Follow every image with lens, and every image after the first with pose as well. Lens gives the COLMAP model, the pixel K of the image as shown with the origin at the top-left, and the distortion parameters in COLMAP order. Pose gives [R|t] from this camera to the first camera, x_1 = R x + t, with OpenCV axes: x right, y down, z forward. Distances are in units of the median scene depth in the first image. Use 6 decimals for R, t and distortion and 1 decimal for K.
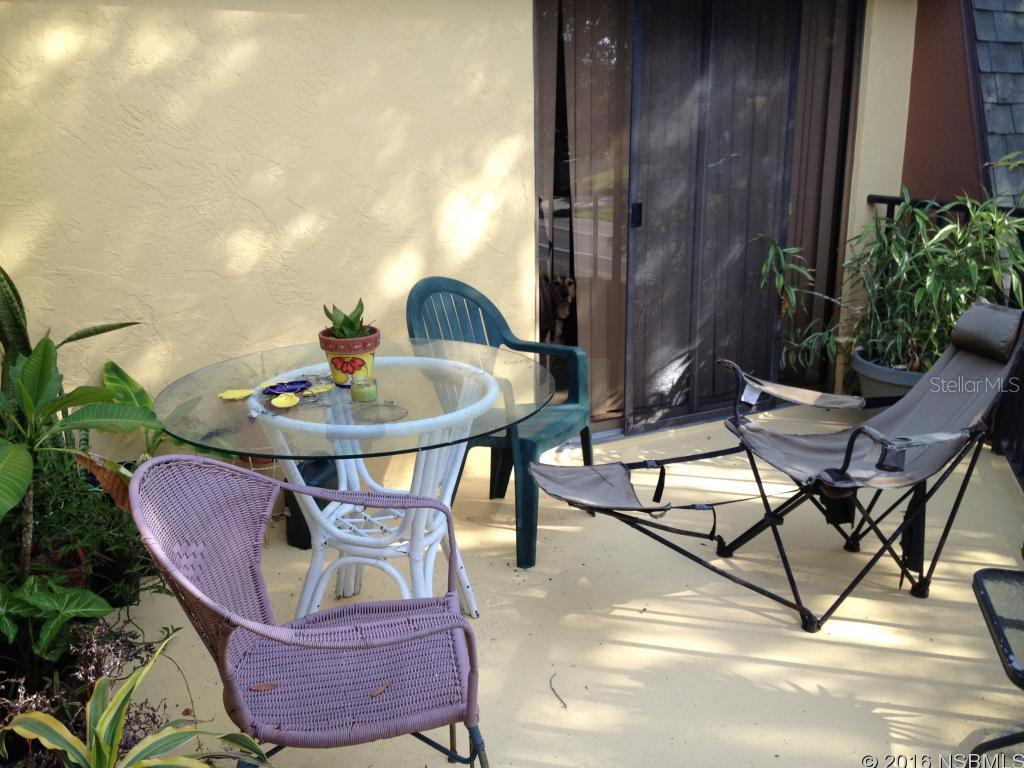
lens RADIAL K [[940.4, 0, 535.3], [0, 940.4, 384.3], [0, 0, 1]] dist [0.106764, -0.211253]
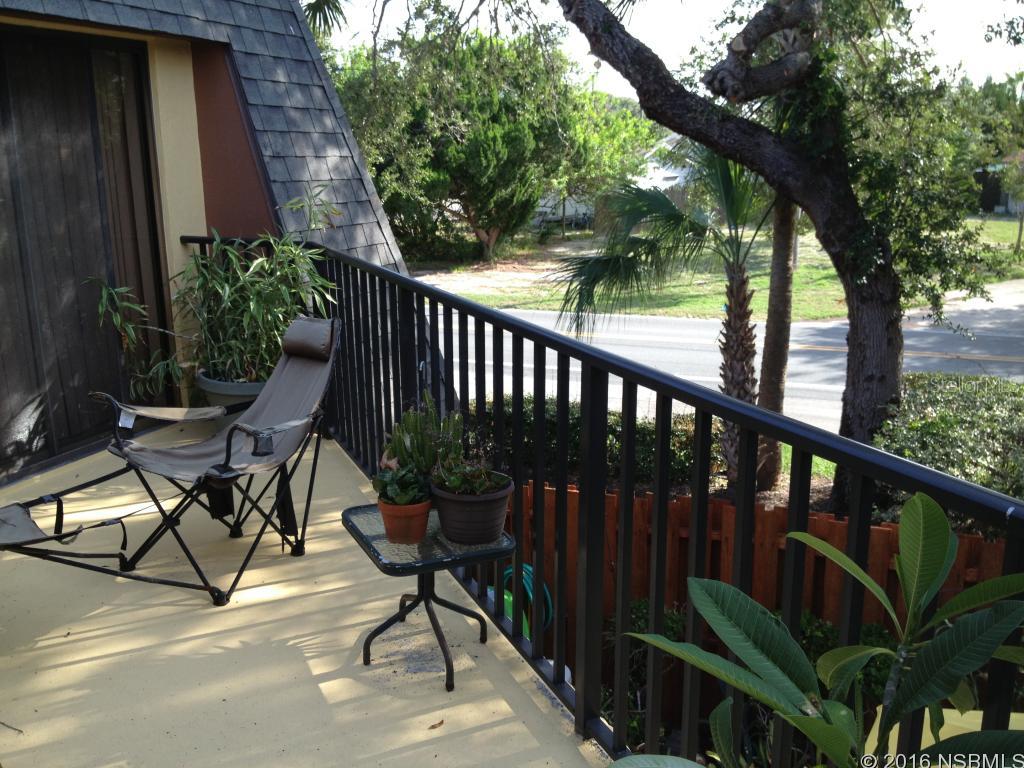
lens RADIAL K [[940.4, 0, 535.3], [0, 940.4, 384.3], [0, 0, 1]] dist [0.106764, -0.211253]
pose [[0.750590, -0.149437, 0.643648, -0.117403], [0.173868, 0.984431, 0.025800, 0.023296], [-0.637483, 0.092545, 0.764887, -0.149891]]
